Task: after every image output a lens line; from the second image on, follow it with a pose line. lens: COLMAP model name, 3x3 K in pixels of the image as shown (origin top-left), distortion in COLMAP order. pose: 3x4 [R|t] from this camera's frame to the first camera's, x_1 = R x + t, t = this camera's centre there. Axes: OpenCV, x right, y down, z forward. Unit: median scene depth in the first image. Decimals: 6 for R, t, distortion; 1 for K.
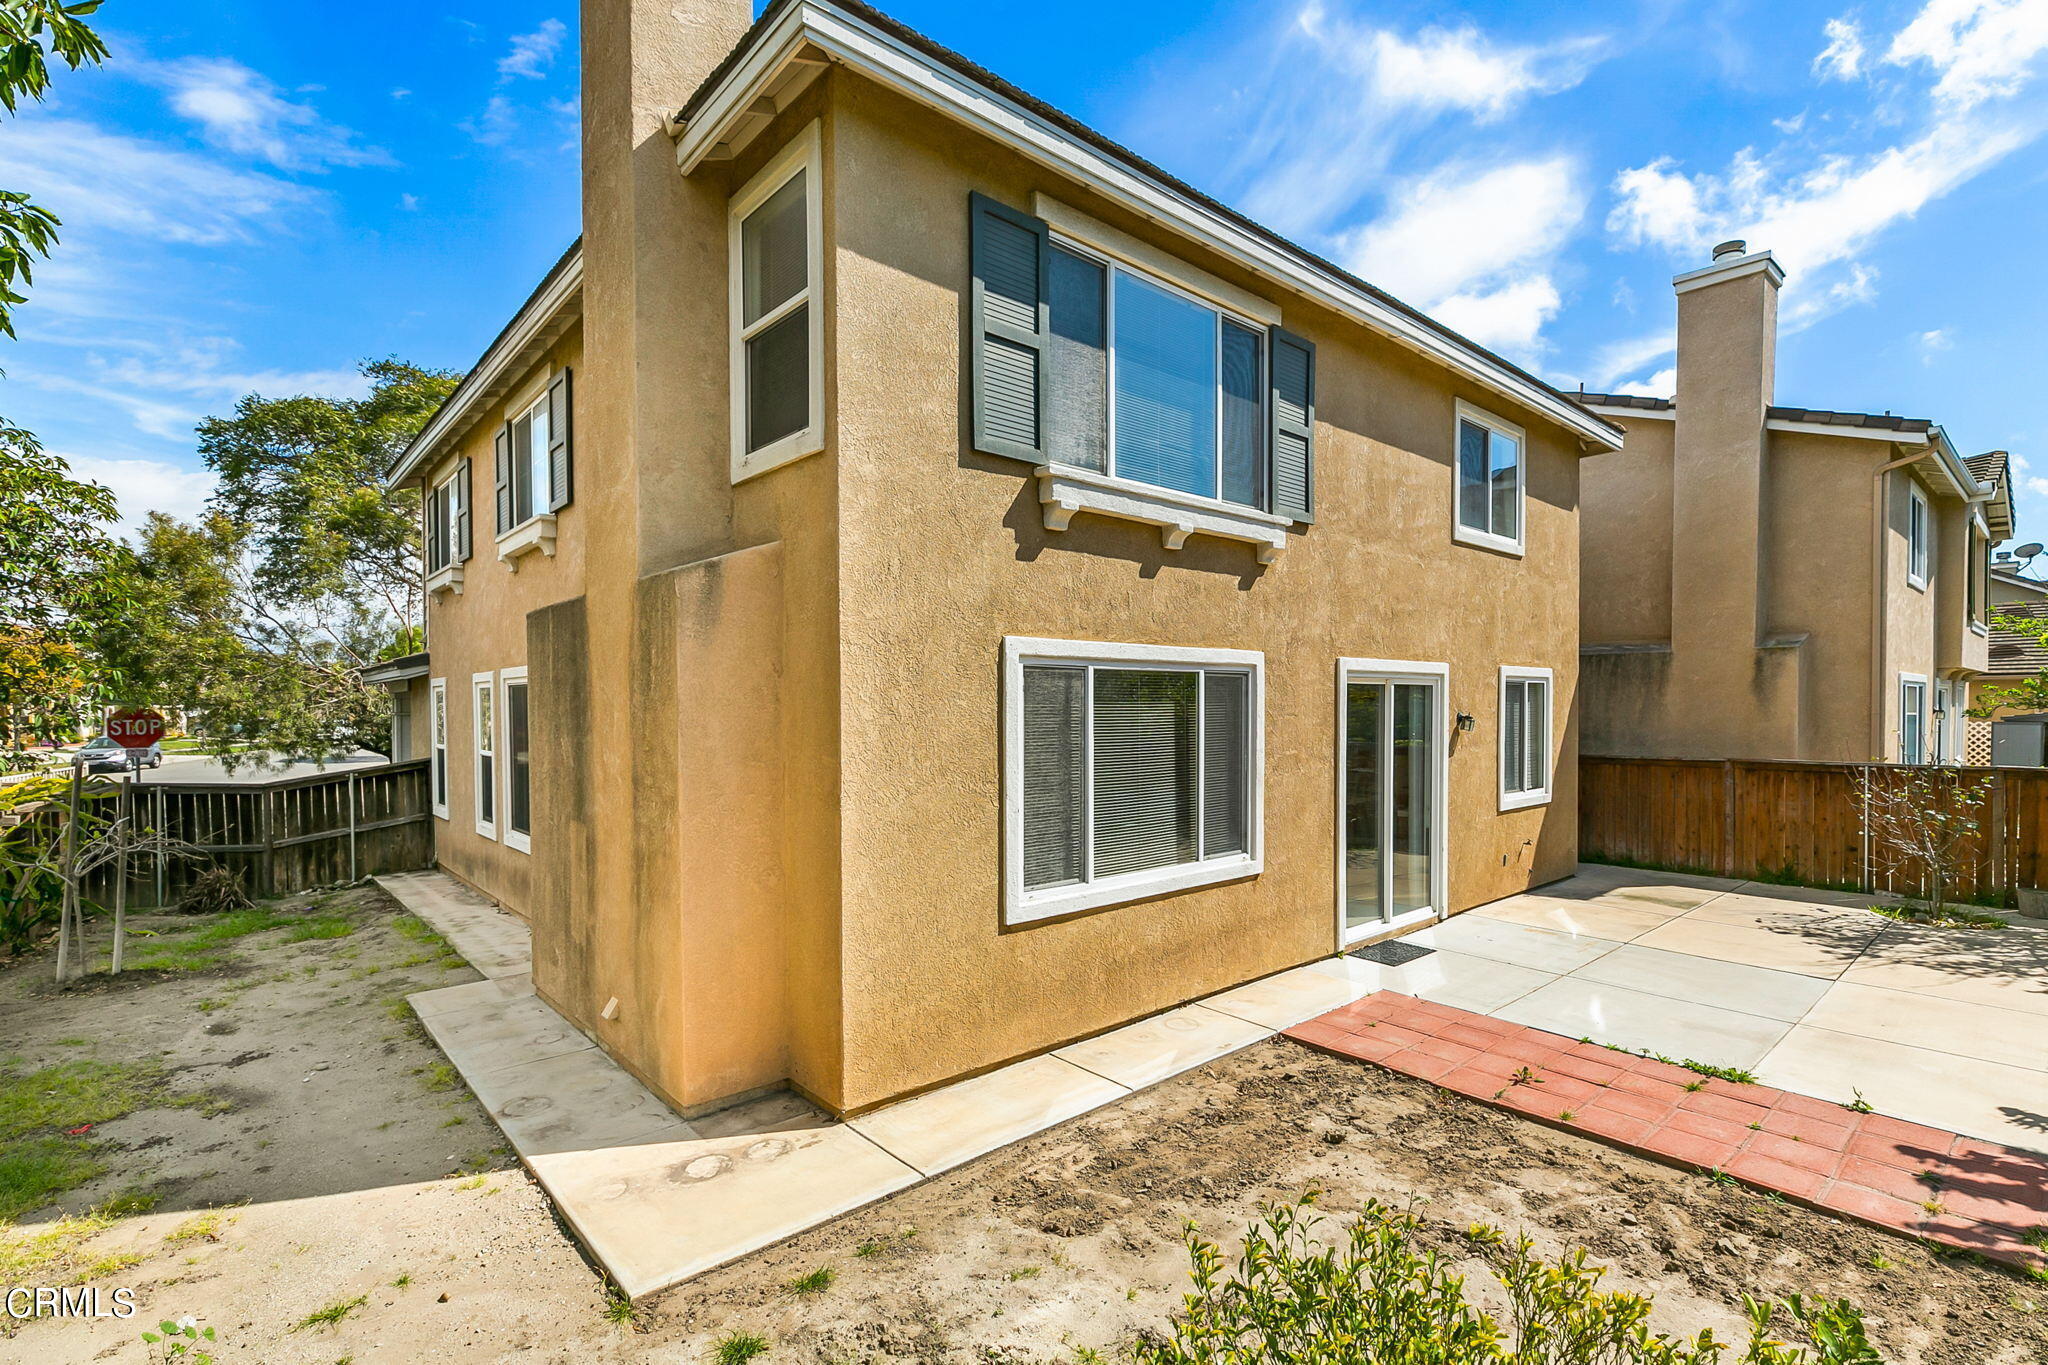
lens RADIAL K [[949.9, 0, 1044.5], [0, 949.9, 704.3], [0, 0, 1]] dist [-0.001267, 0.000088]
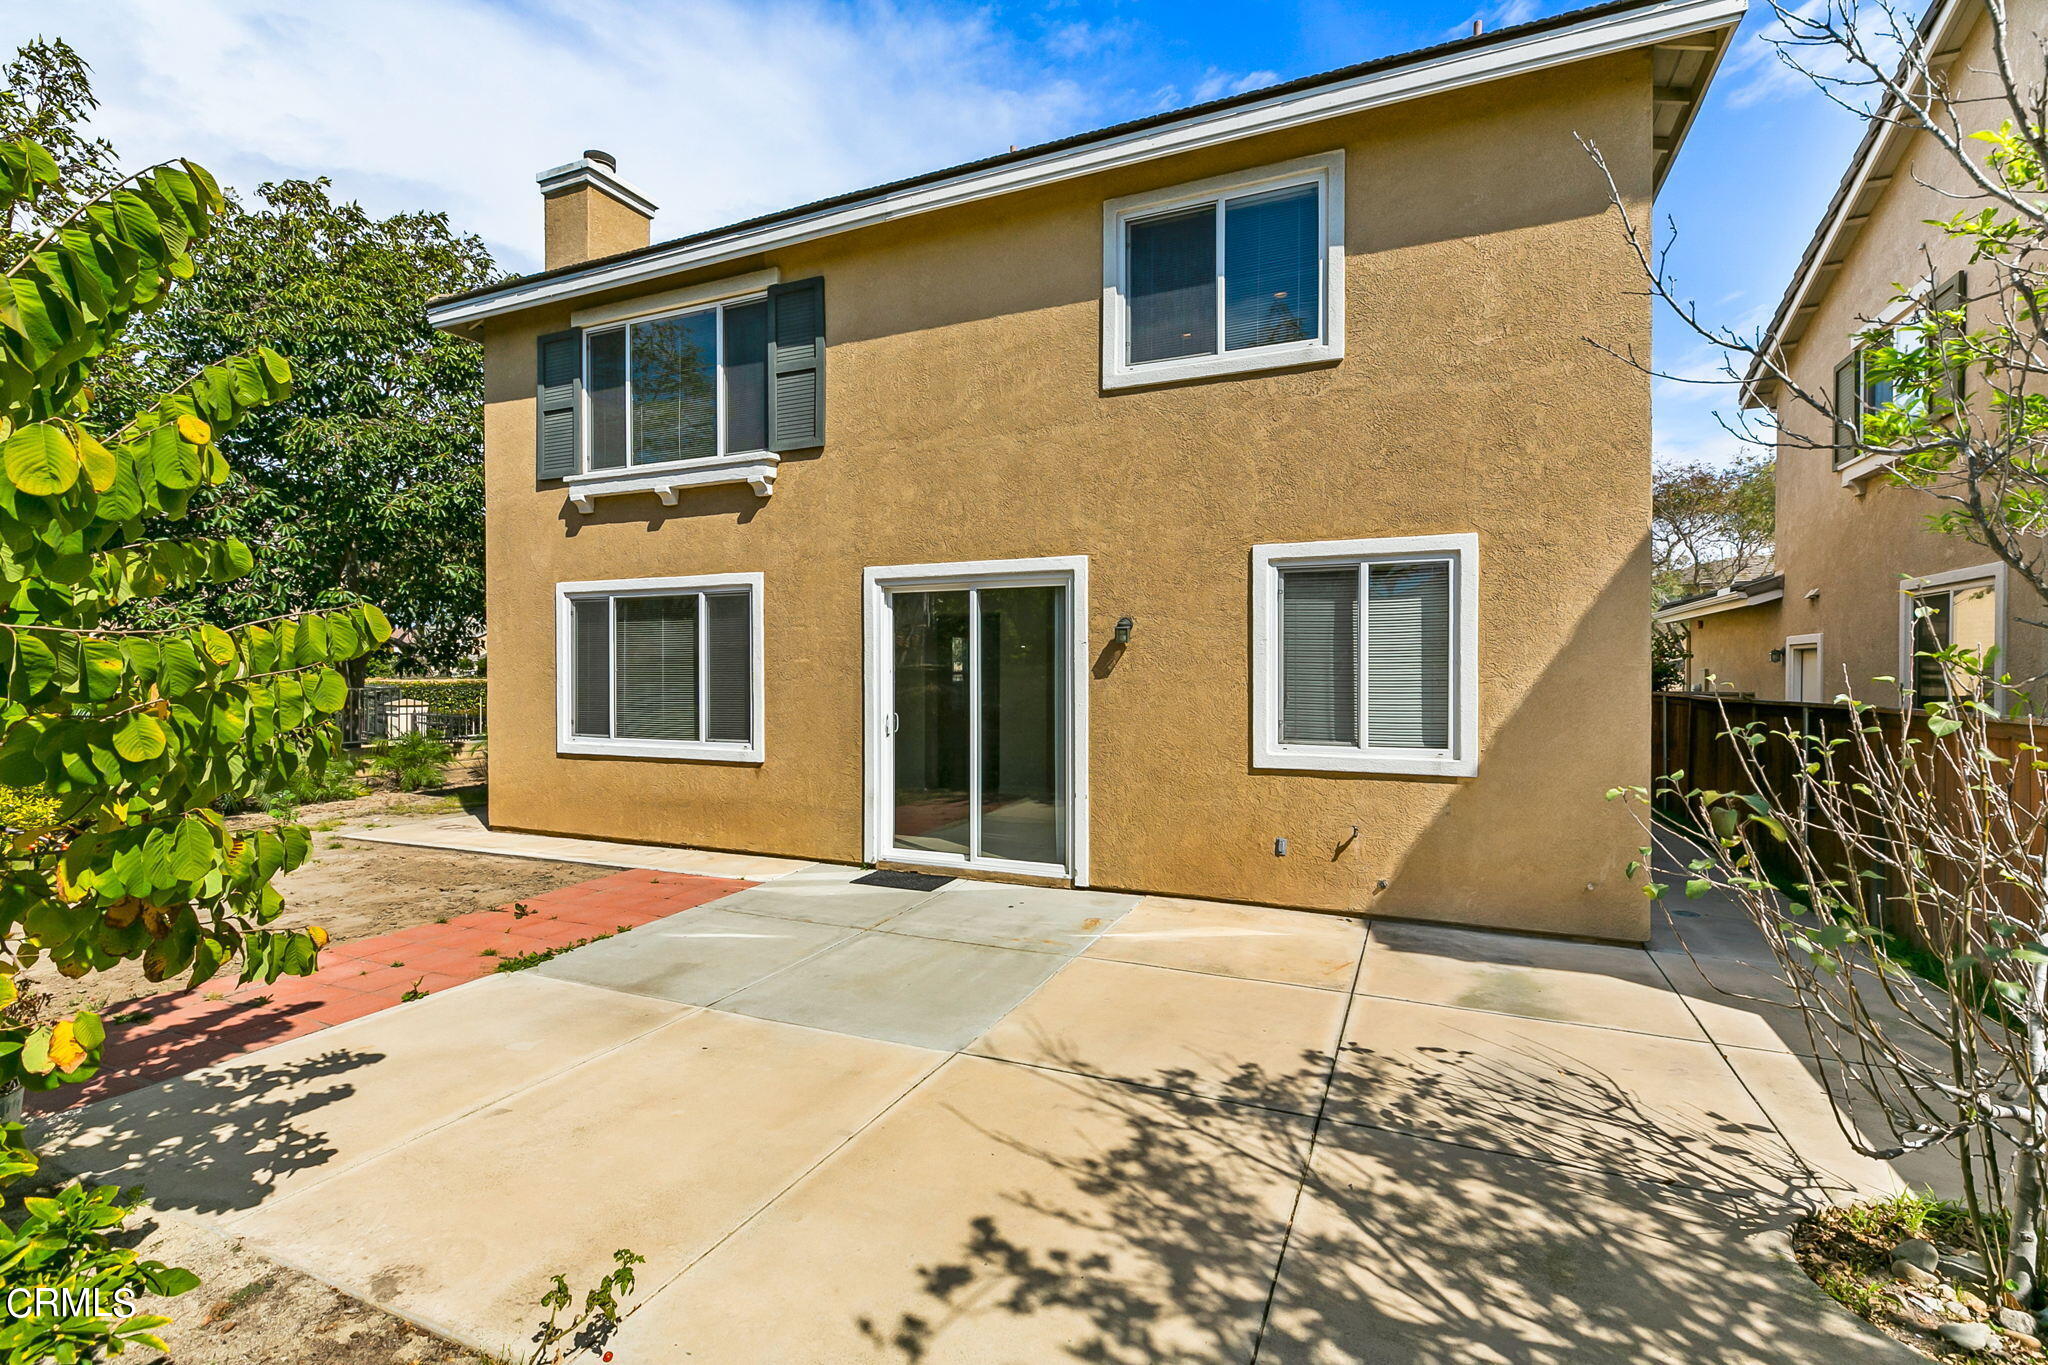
lens RADIAL K [[909.4, 0, 1028.6], [0, 909.4, 672.6], [0, 0, 1]] dist [0.001432, 0.000183]
pose [[0.414878, -0.002176, -0.909875, 1.438517], [-0.004301, 0.999981, -0.004352, 0.074057], [0.909867, 0.005718, 0.414861, 0.872404]]
